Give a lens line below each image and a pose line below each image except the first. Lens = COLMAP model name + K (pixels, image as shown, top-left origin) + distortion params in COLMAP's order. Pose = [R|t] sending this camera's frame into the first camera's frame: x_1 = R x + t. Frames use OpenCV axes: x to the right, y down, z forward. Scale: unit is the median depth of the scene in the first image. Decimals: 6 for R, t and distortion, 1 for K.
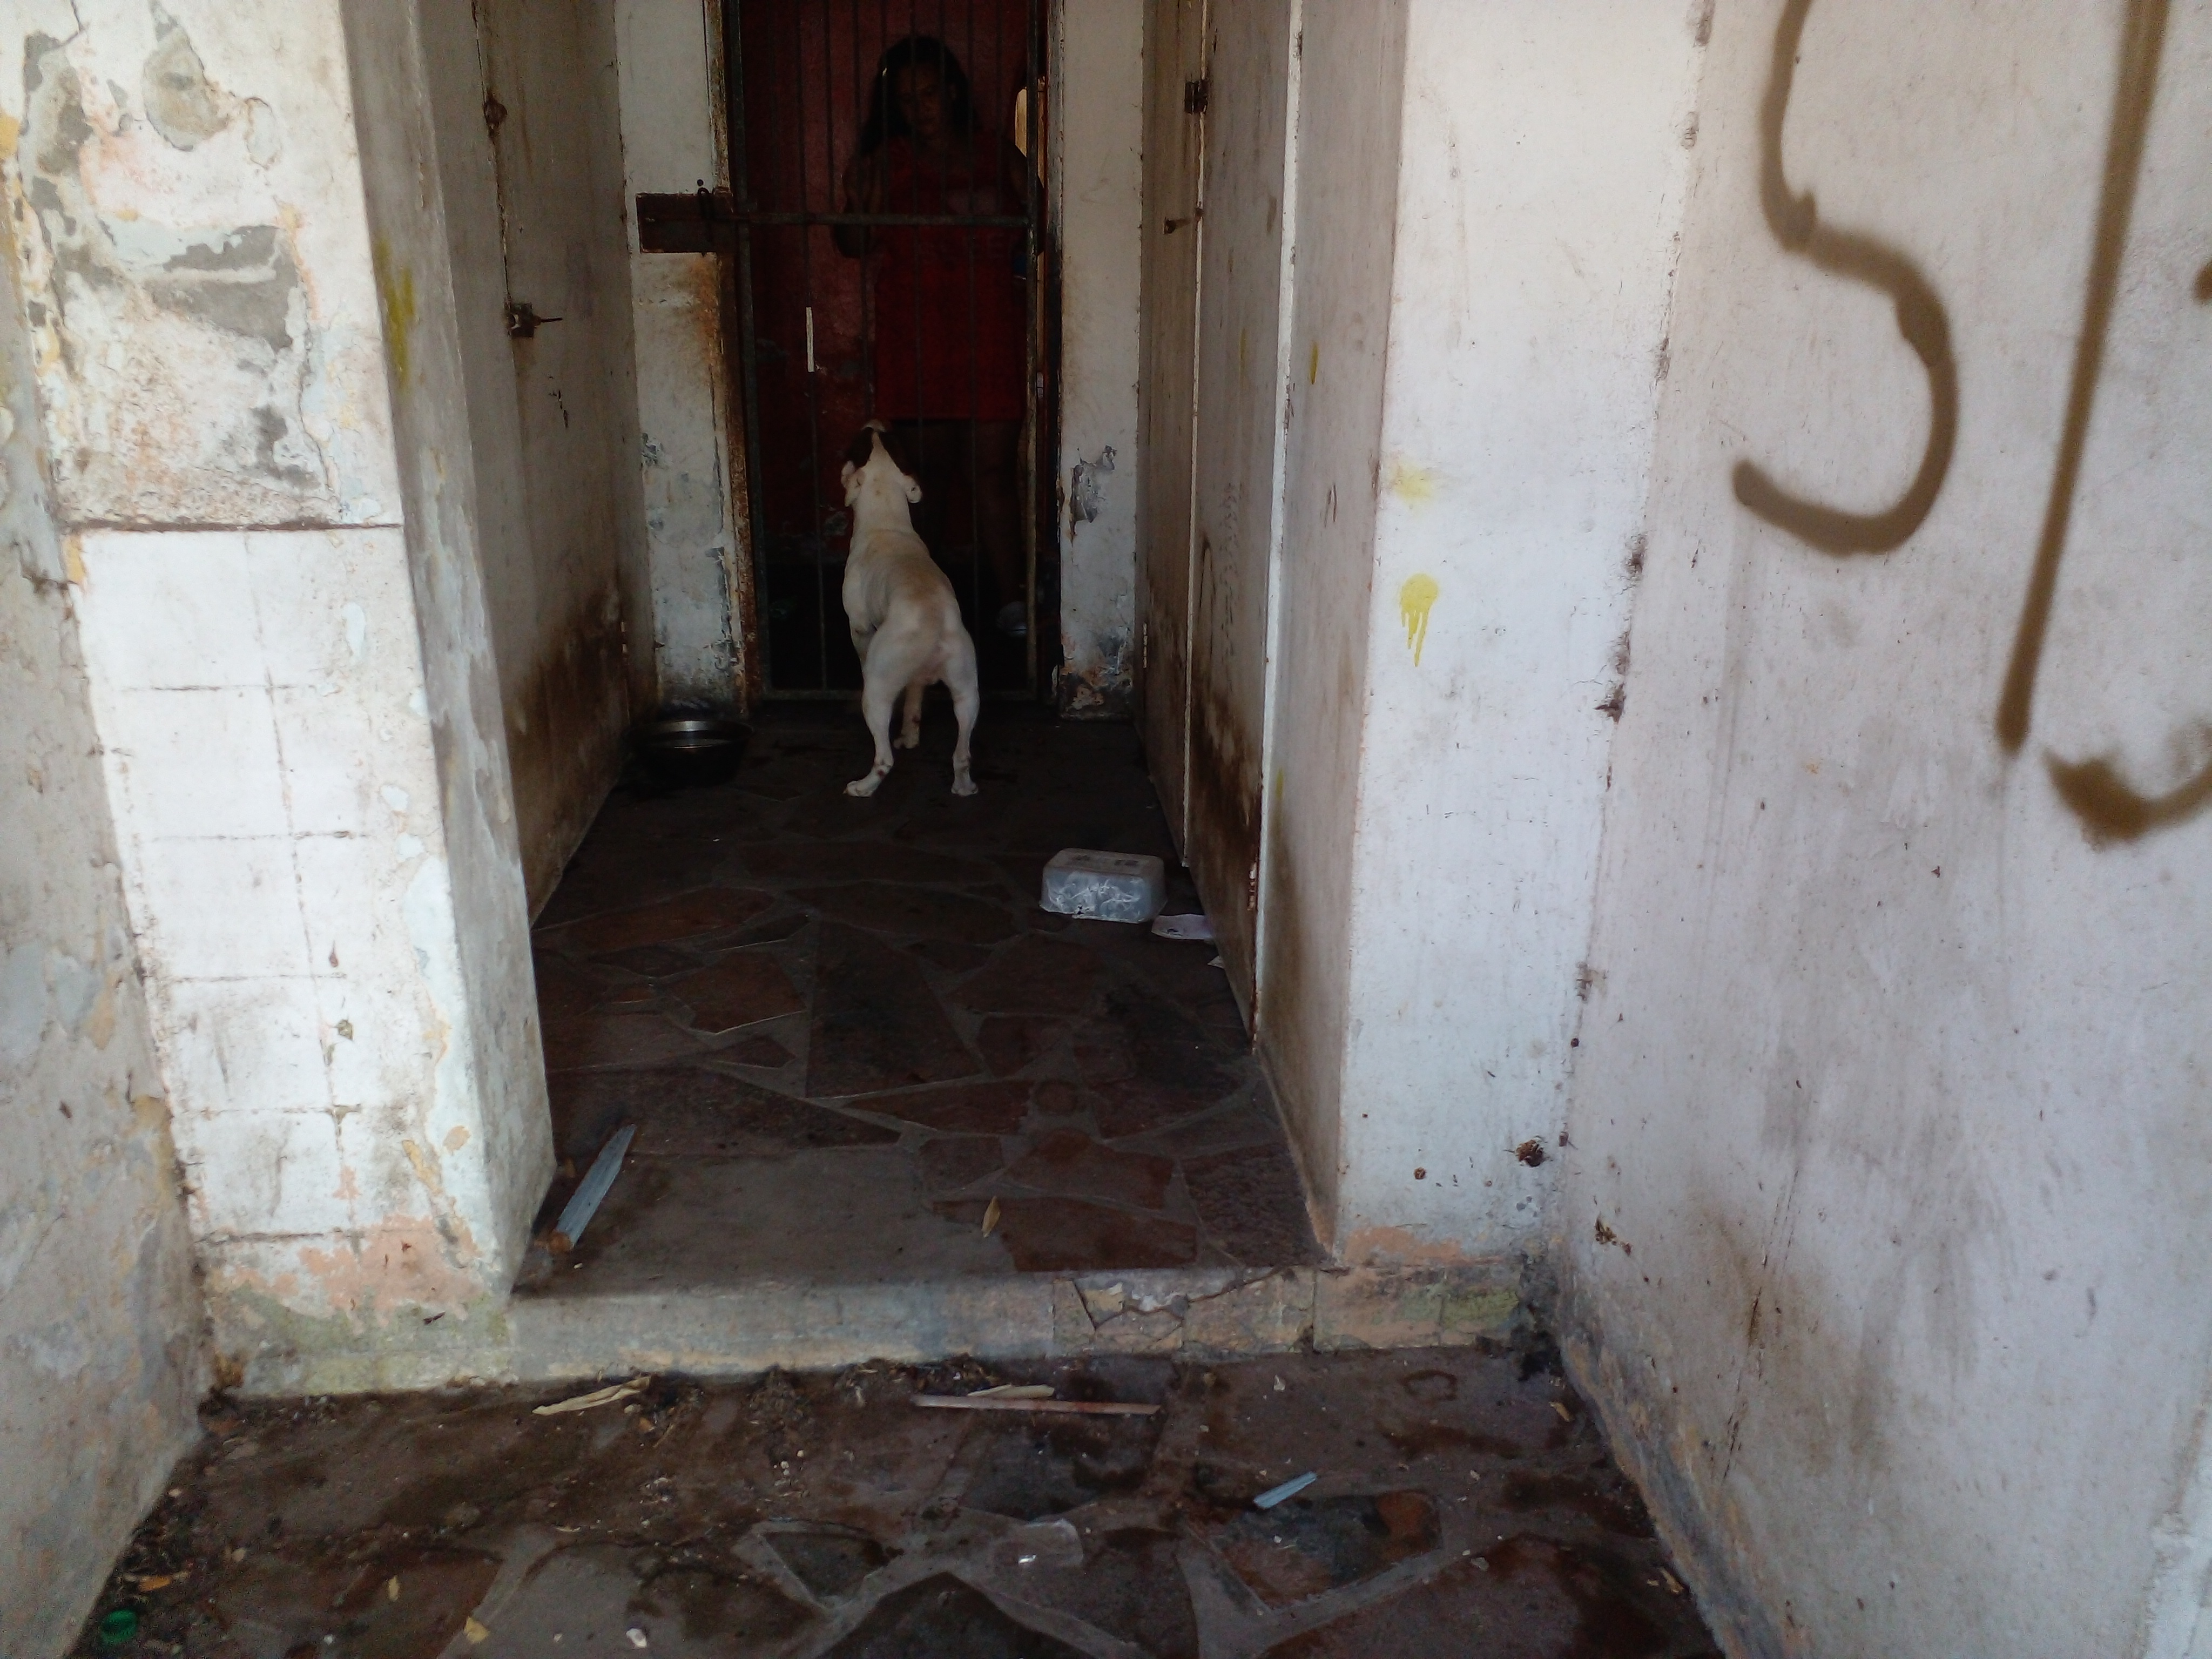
lens RADIAL K [[1789.0, 0, 1110.8], [0, 1789.0, 819.9], [0, 0, 1]] dist [0.058248, -0.012114]
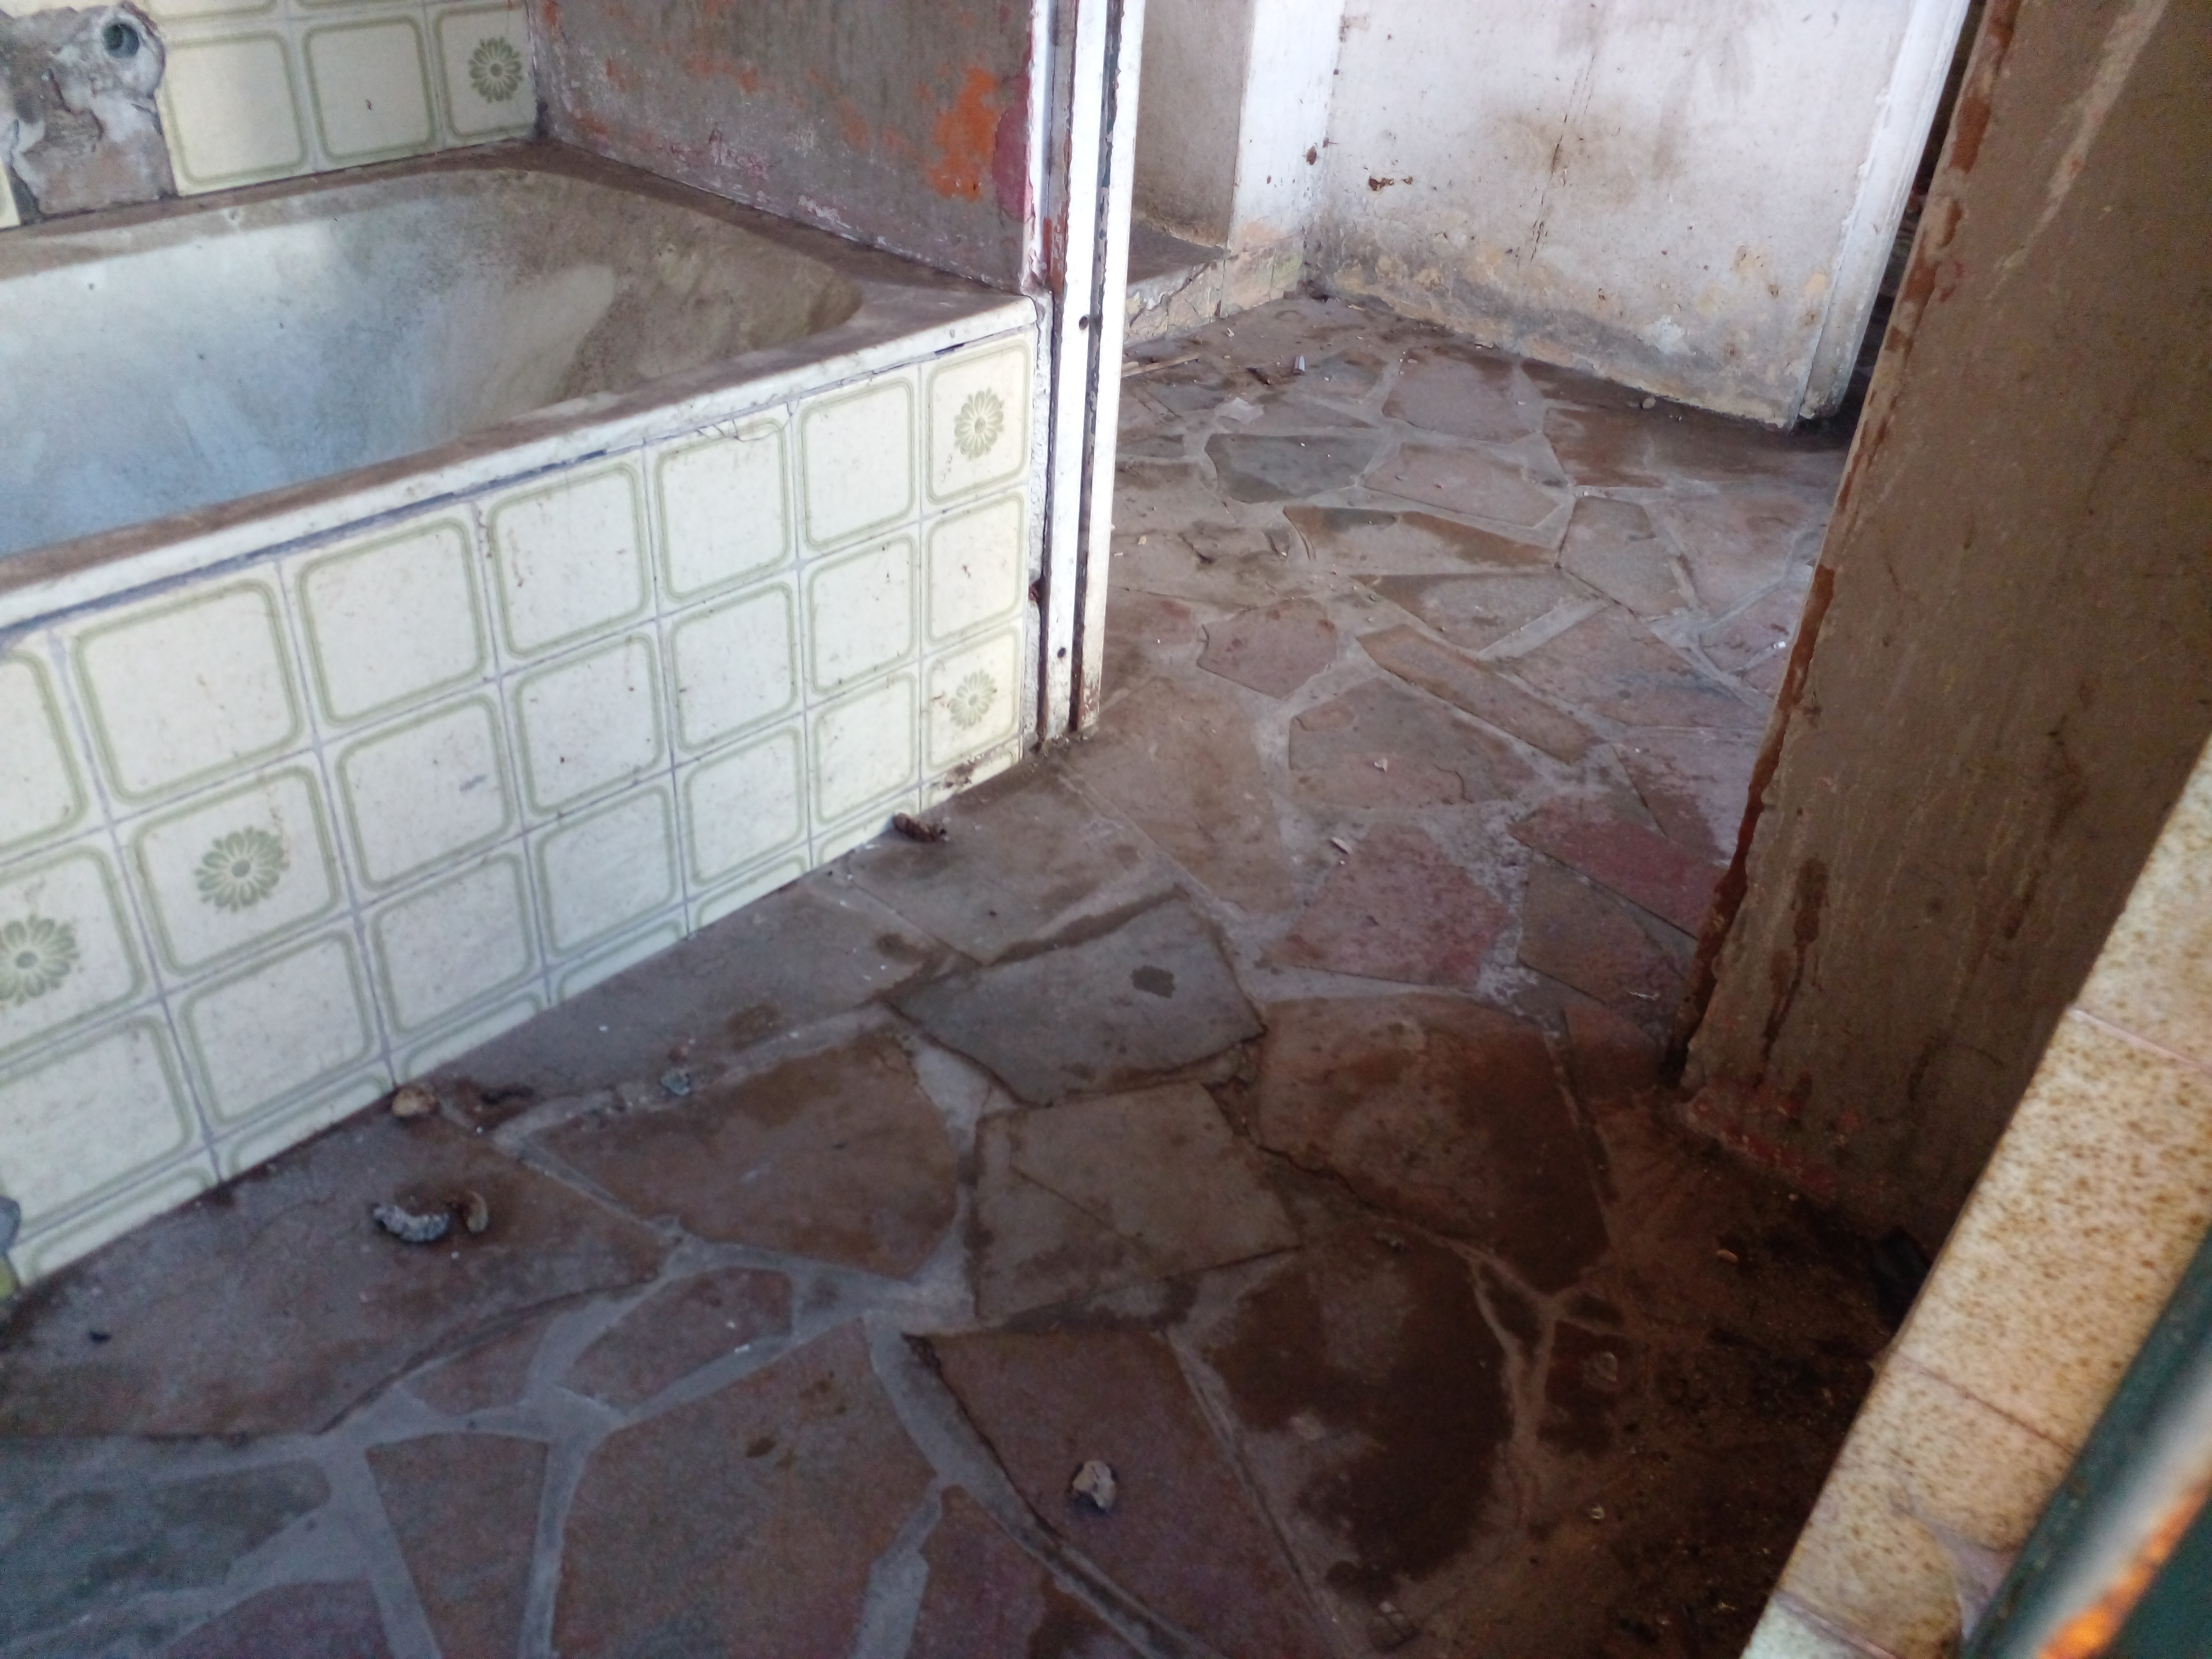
lens RADIAL K [[1738.3, 0, 1106.0], [0, 1738.3, 829.5], [0, 0, 1]] dist [-0.000372, -0.034508]
pose [[0.722141, -0.375538, 0.580933, -1.144337], [0.171057, 0.910670, 0.376057, 0.132987], [-0.670263, -0.172193, 0.721871, -0.107901]]
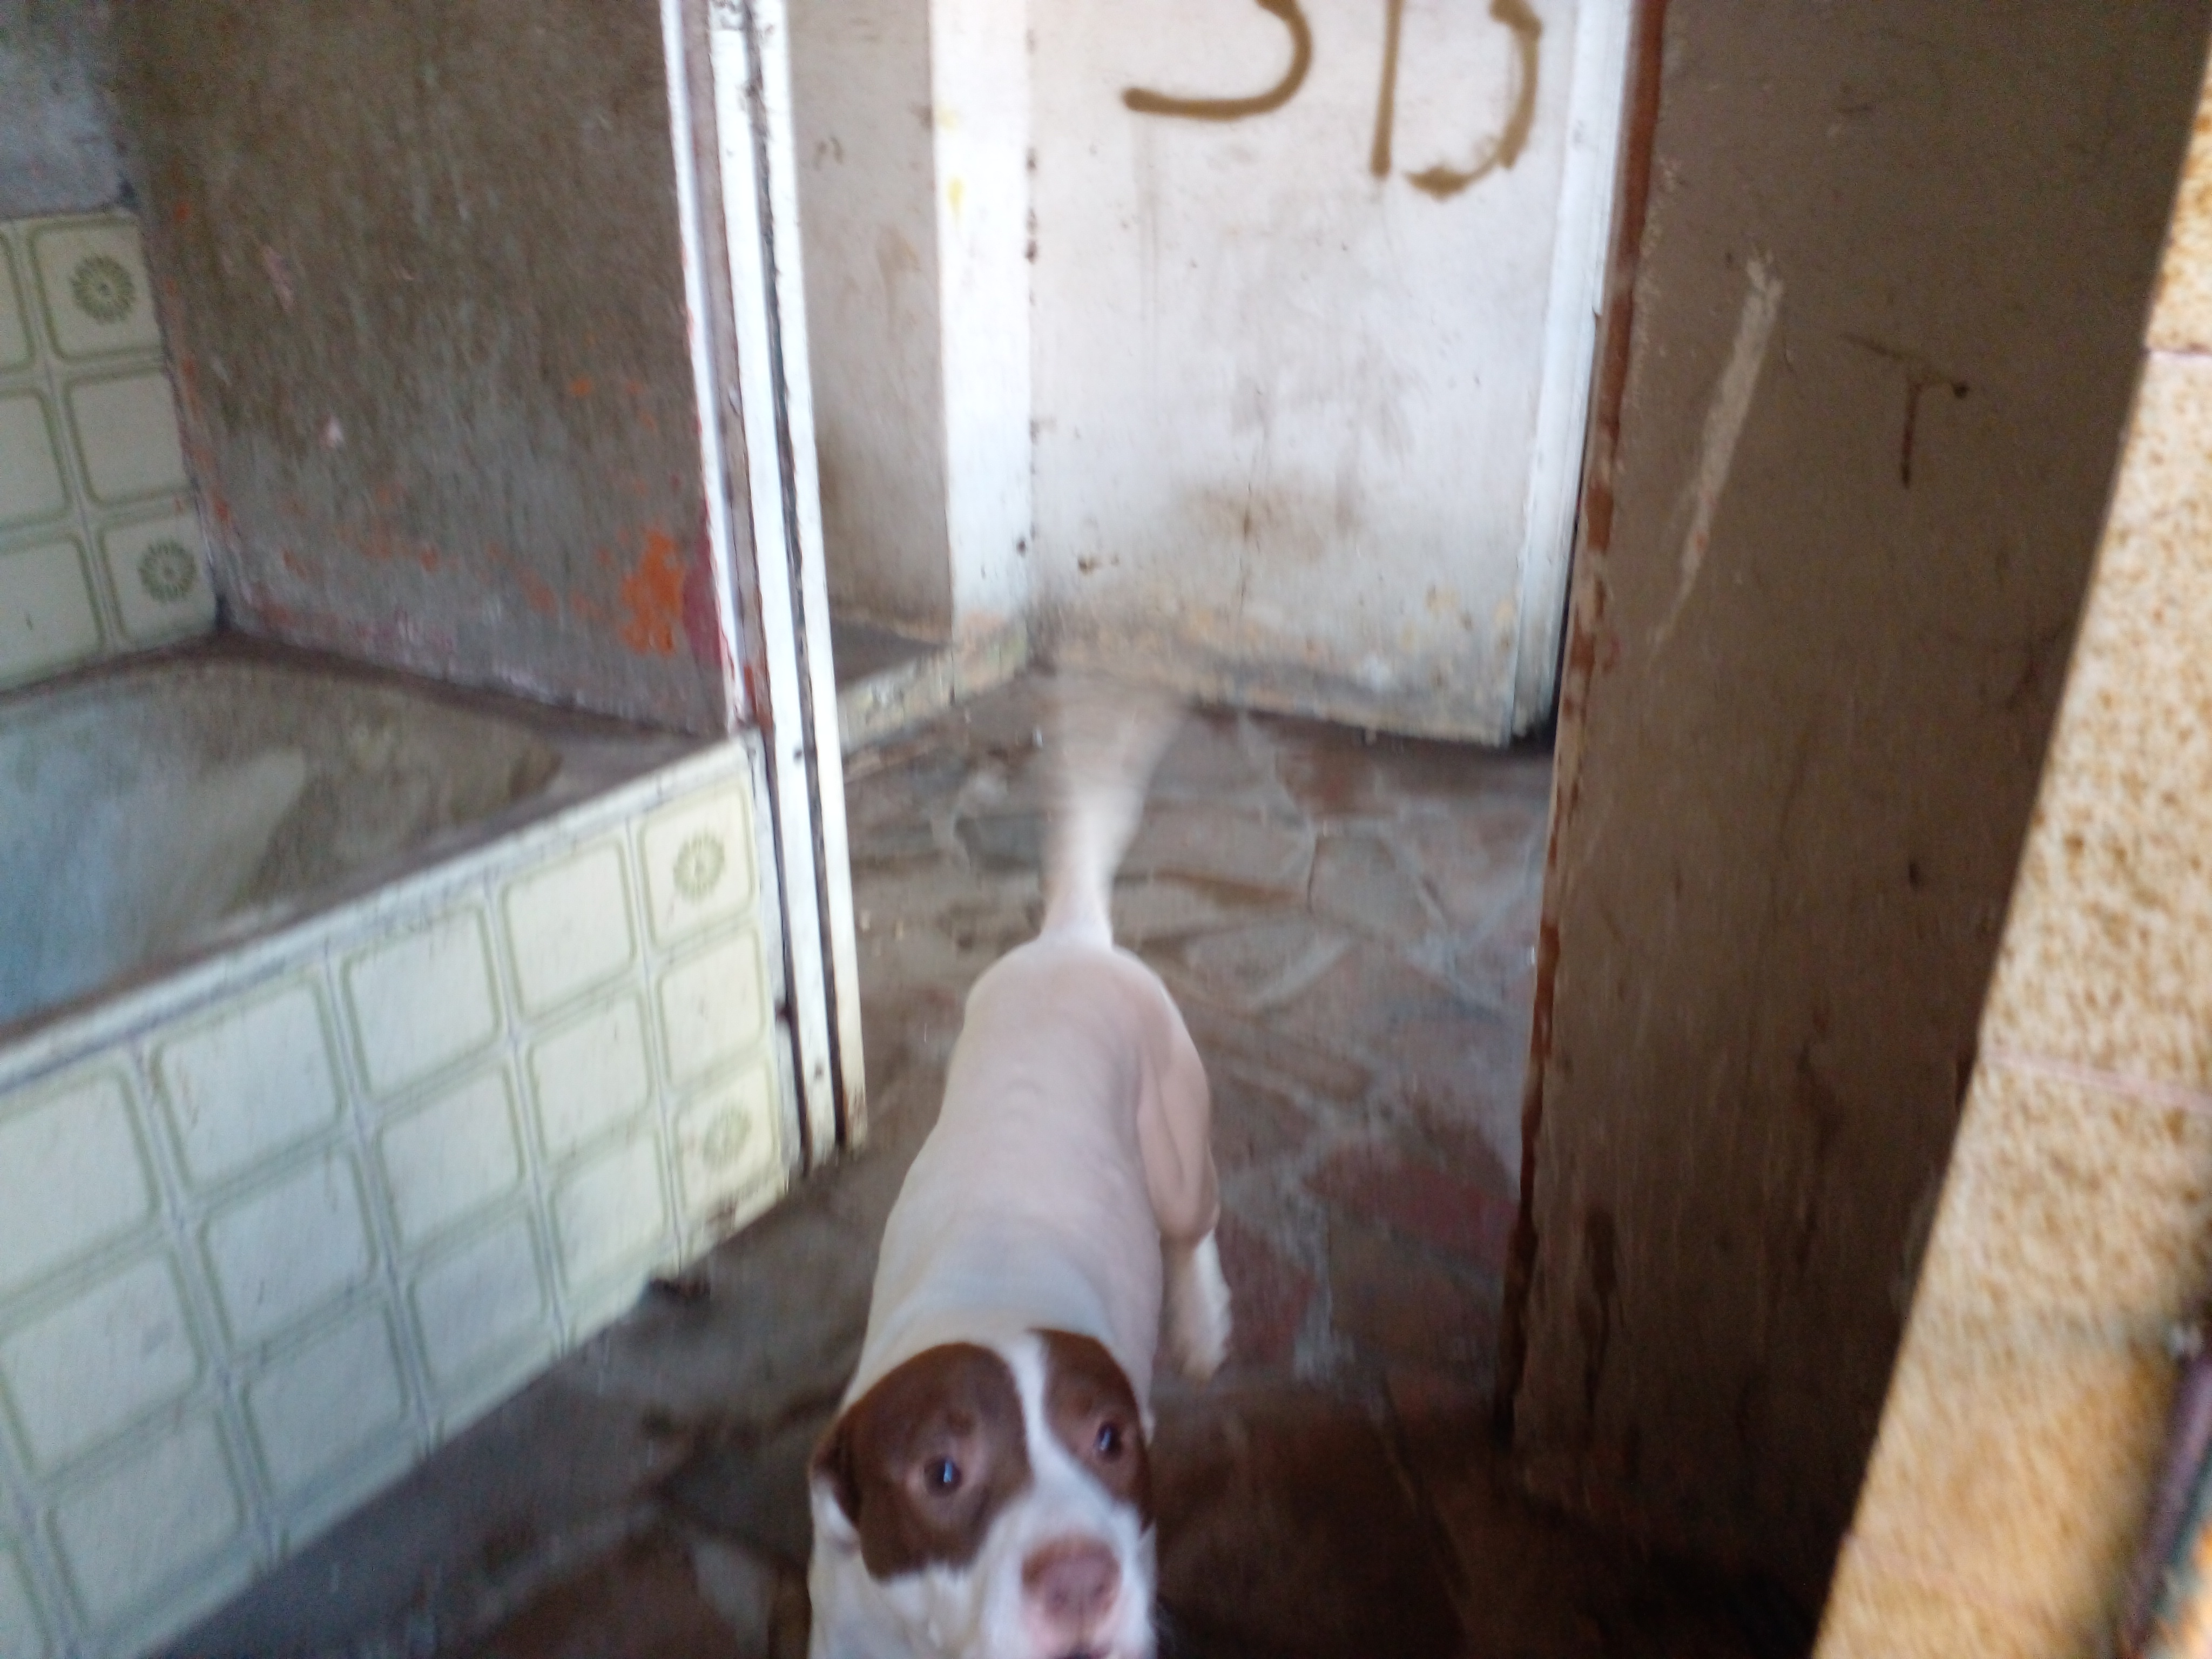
lens RADIAL K [[1726.5, 0, 1078.3], [0, 1726.5, 827.1], [0, 0, 1]] dist [0.098652, -0.293175]
pose [[0.608419, -0.329766, 0.721859, -1.110119], [0.259531, 0.942246, 0.211700, 0.117294], [-0.749980, 0.058543, 0.658865, -0.104136]]
